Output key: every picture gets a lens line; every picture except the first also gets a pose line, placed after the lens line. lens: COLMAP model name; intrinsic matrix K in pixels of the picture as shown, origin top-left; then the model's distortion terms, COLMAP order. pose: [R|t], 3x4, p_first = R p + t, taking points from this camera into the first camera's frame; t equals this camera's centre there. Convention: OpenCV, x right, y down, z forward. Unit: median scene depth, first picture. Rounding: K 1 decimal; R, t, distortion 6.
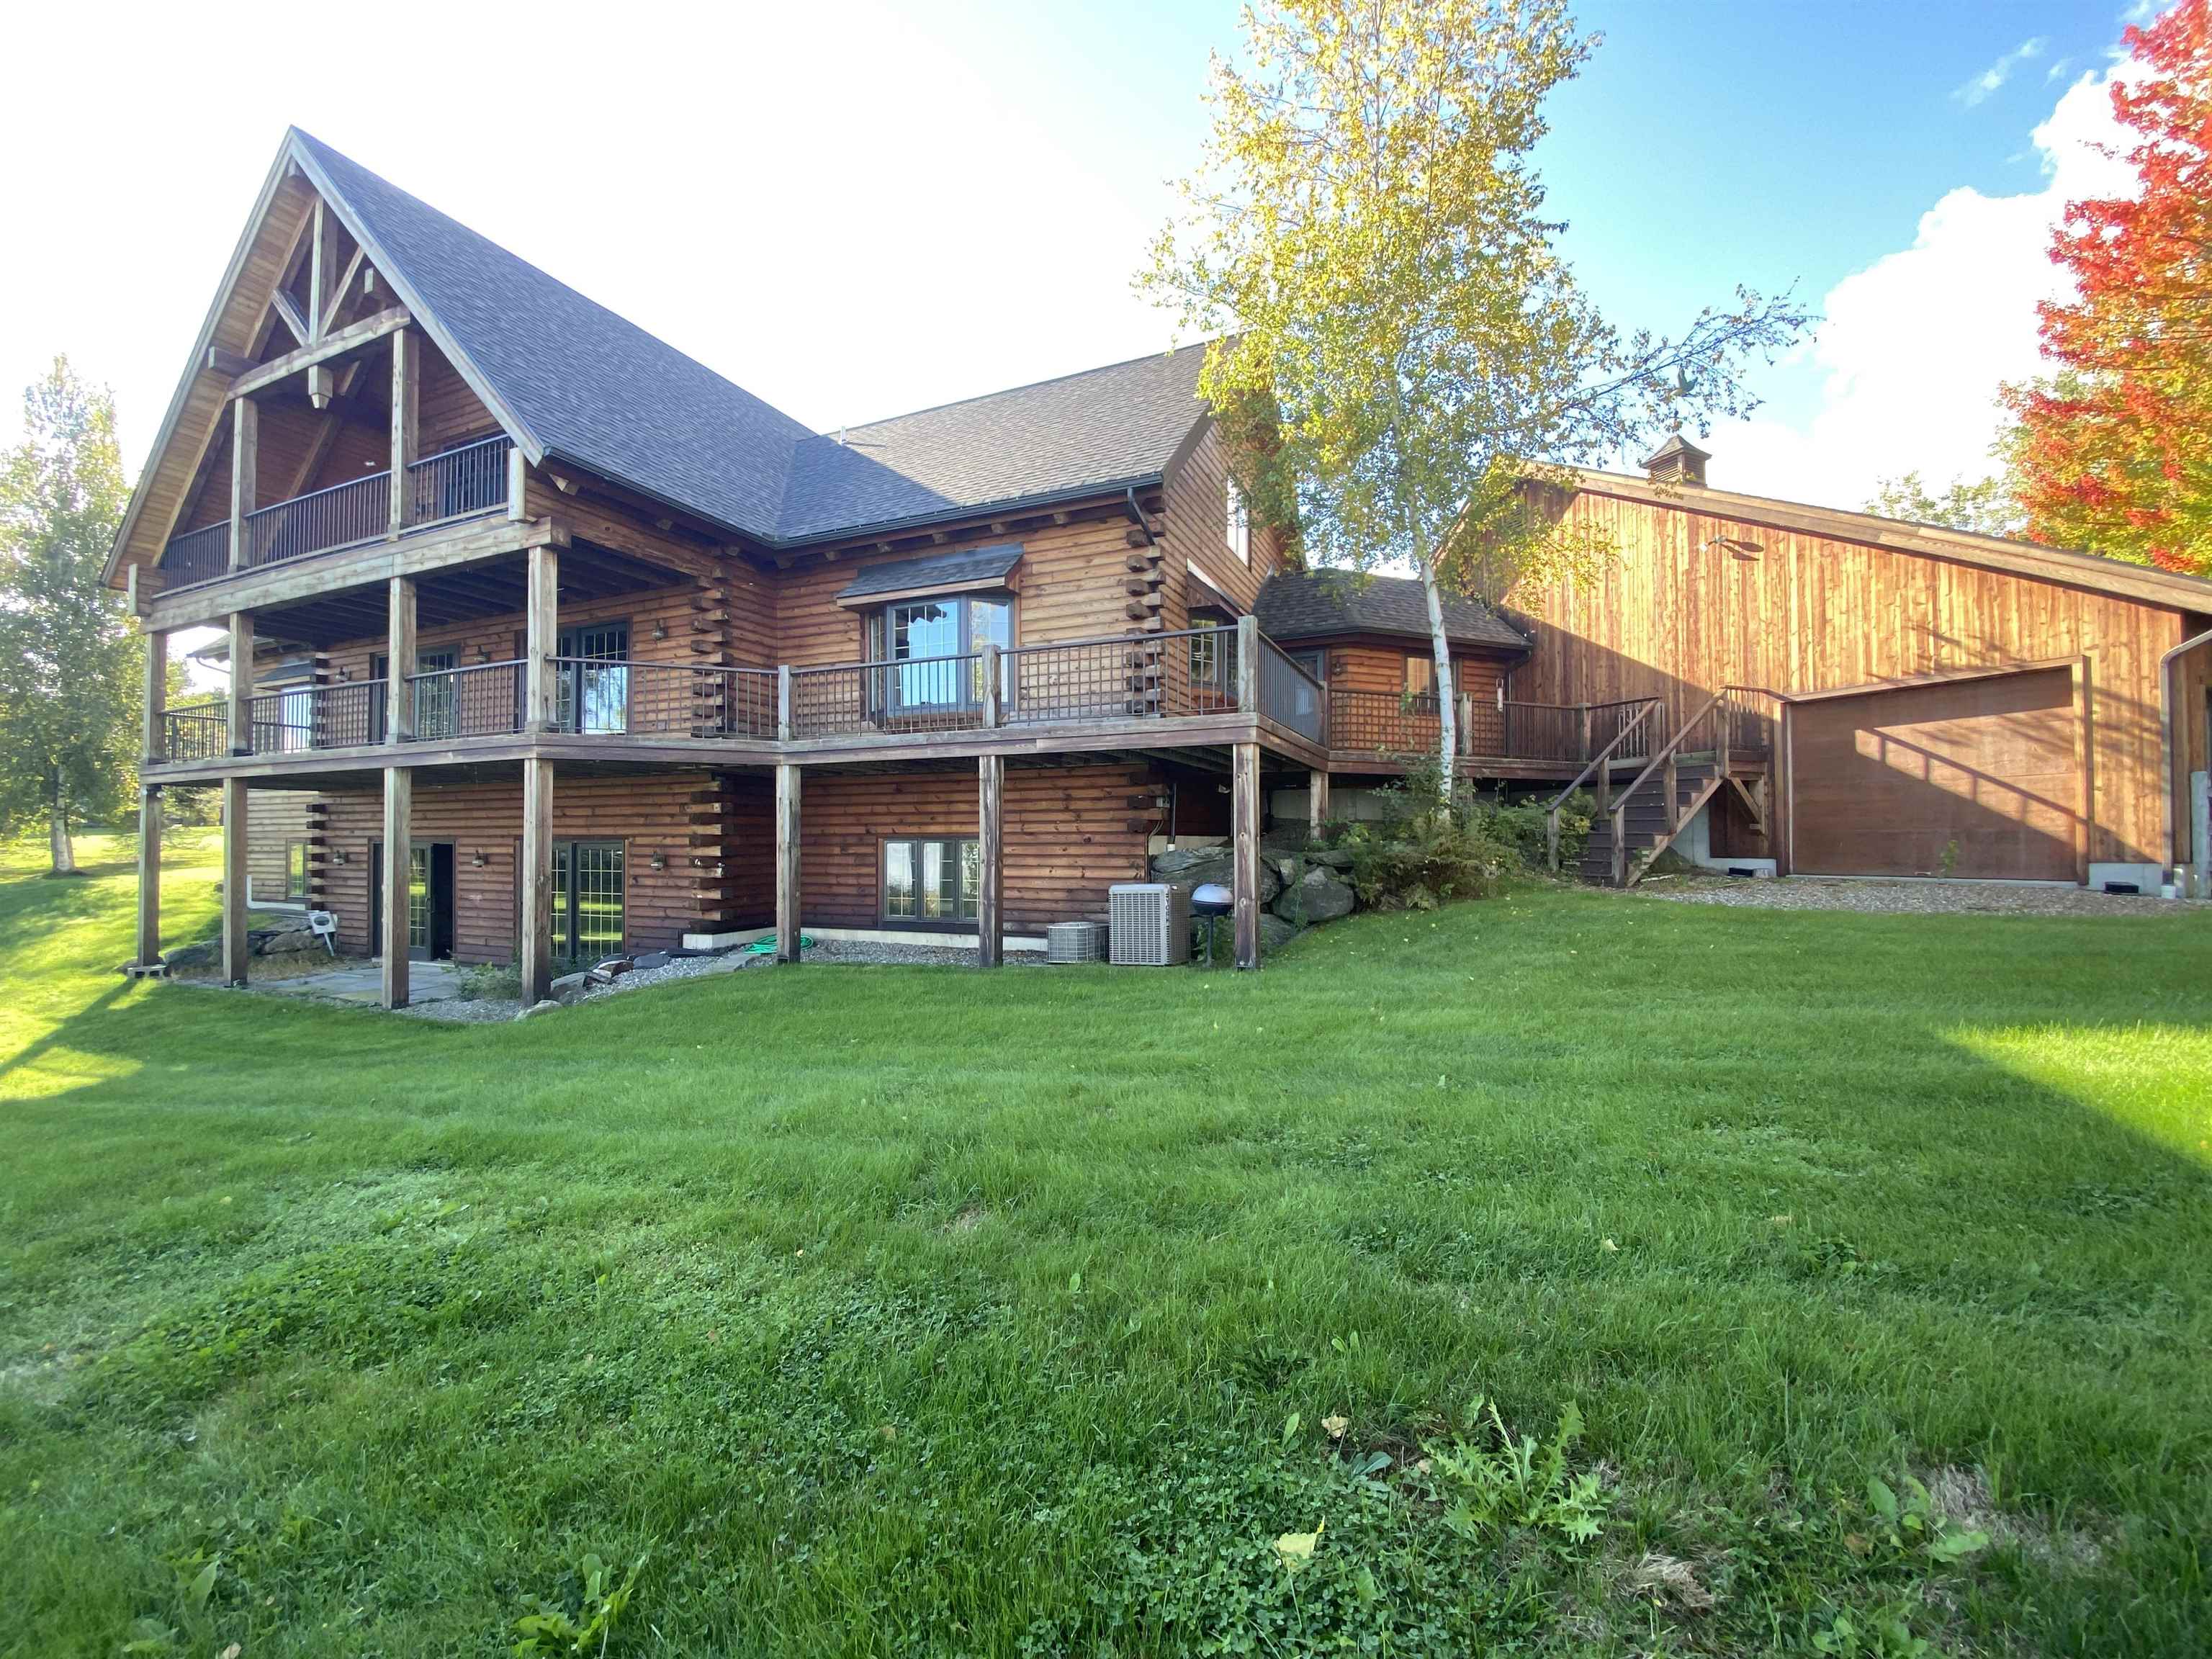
lens RADIAL K [[899.3, 0, 1106.0], [0, 899.3, 829.5], [0, 0, 1]] dist [0.060651, -0.037557]
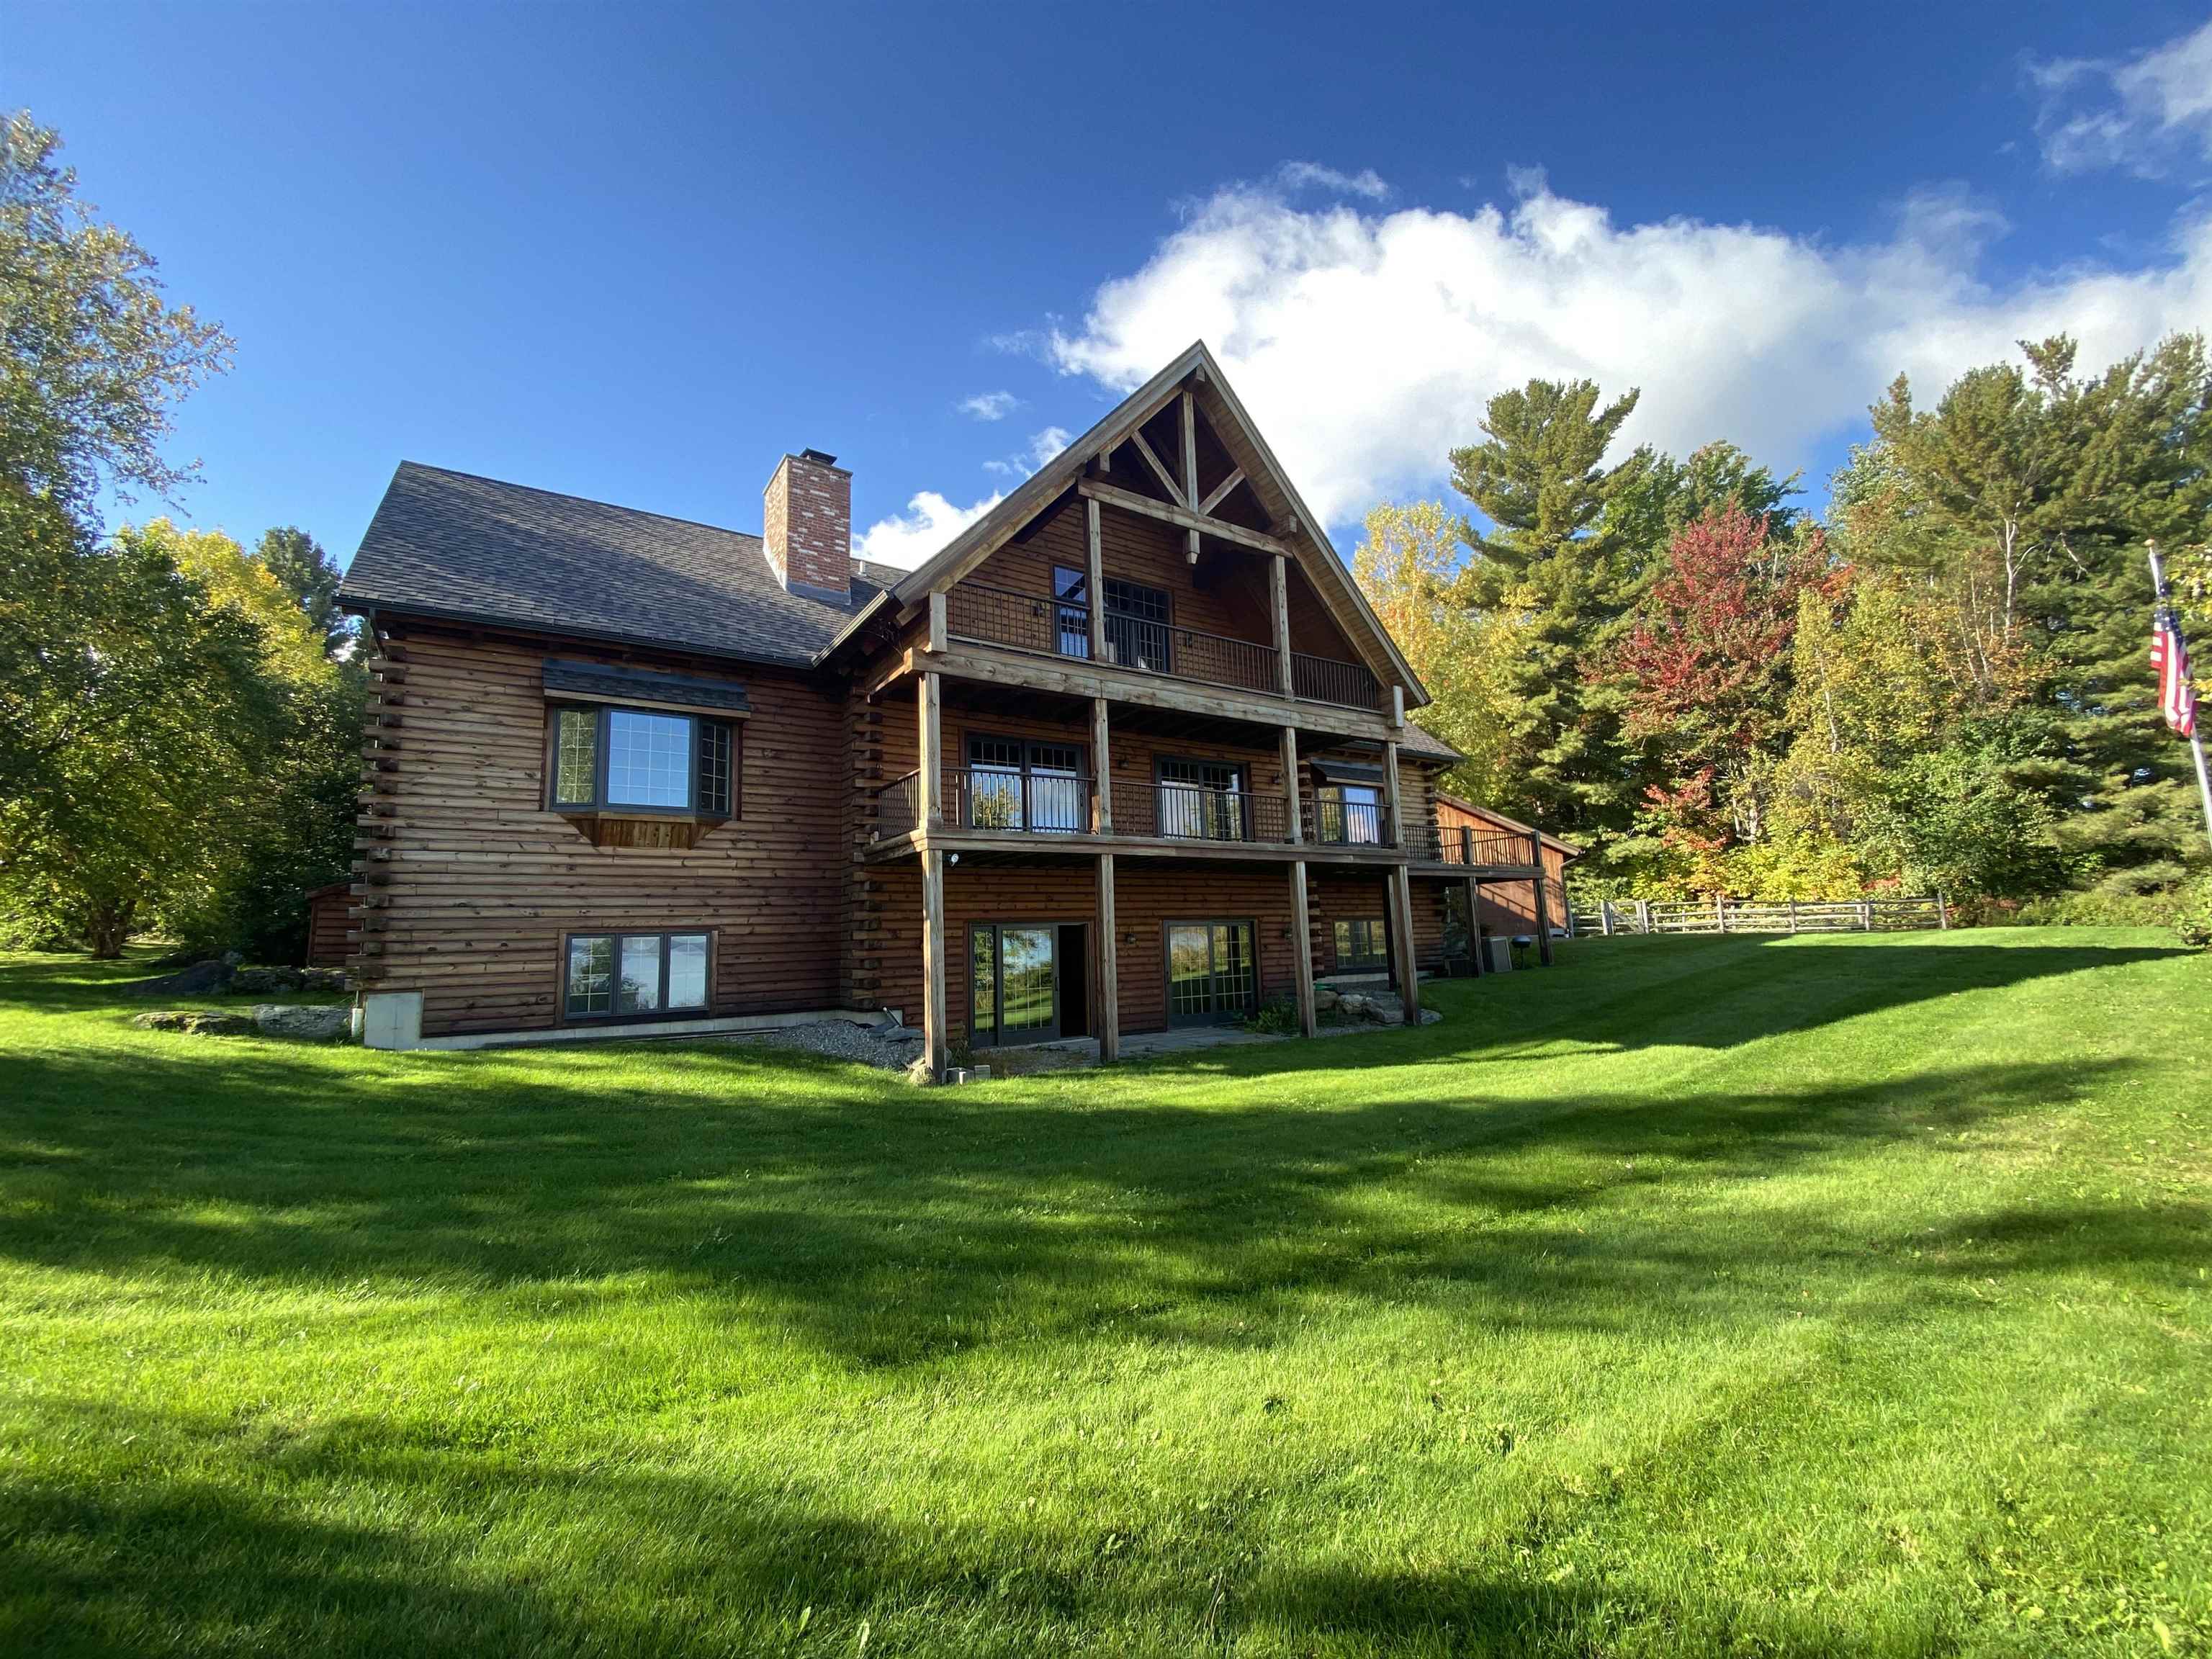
lens RADIAL K [[899.3, 0, 1106.0], [0, 899.3, 829.5], [0, 0, 1]] dist [0.060651, -0.037557]
pose [[0.508536, 0.095731, 0.855702, -2.085513], [0.006164, 0.993370, -0.114795, 0.041048], [-0.861019, 0.063652, 0.504574, 0.551433]]
